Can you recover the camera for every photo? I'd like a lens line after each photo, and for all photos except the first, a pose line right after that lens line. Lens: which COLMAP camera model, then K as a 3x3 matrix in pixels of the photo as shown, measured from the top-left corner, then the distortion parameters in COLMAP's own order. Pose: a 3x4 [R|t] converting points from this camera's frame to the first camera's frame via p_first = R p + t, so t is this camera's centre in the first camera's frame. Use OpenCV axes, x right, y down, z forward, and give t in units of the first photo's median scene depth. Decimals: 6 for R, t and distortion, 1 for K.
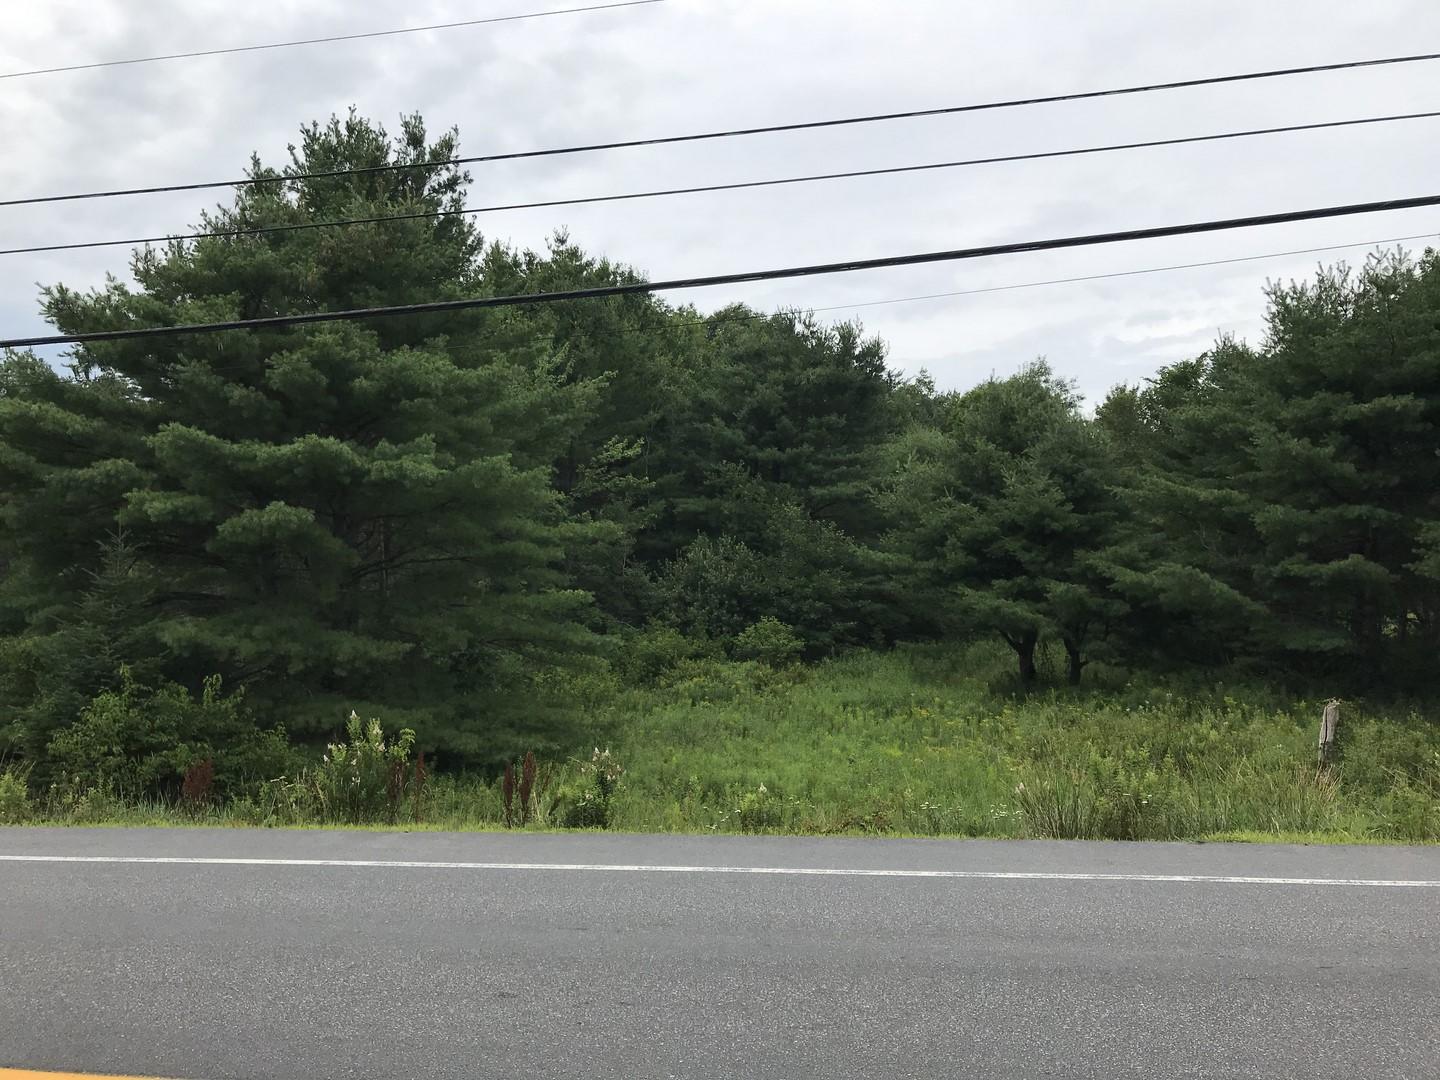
lens RADIAL K [[1175.4, 0, 681.2], [0, 1175.4, 540.0], [0, 0, 1]] dist [0.122819, -0.278751]
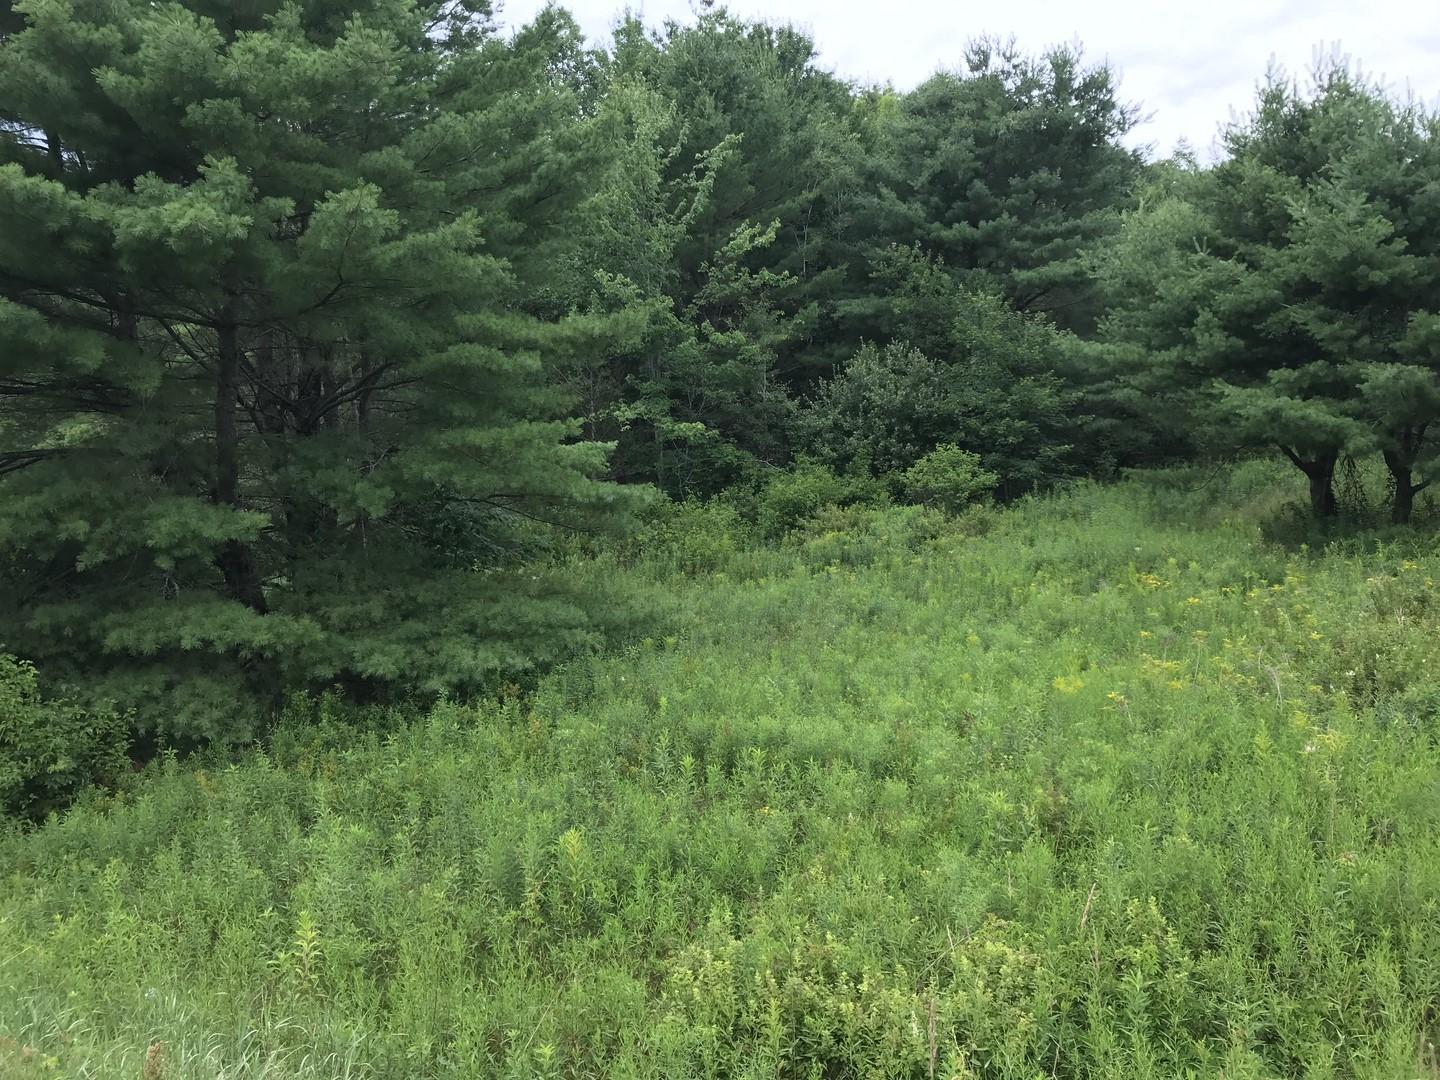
lens RADIAL K [[1172.2, 0, 692.4], [0, 1172.2, 539.6], [0, 0, 1]] dist [0.021132, 0.005659]
pose [[0.979196, -0.035436, -0.199801, 0.061840], [0.062405, 0.989503, 0.130343, 0.017778], [0.193085, -0.140100, 0.971128, 0.232631]]
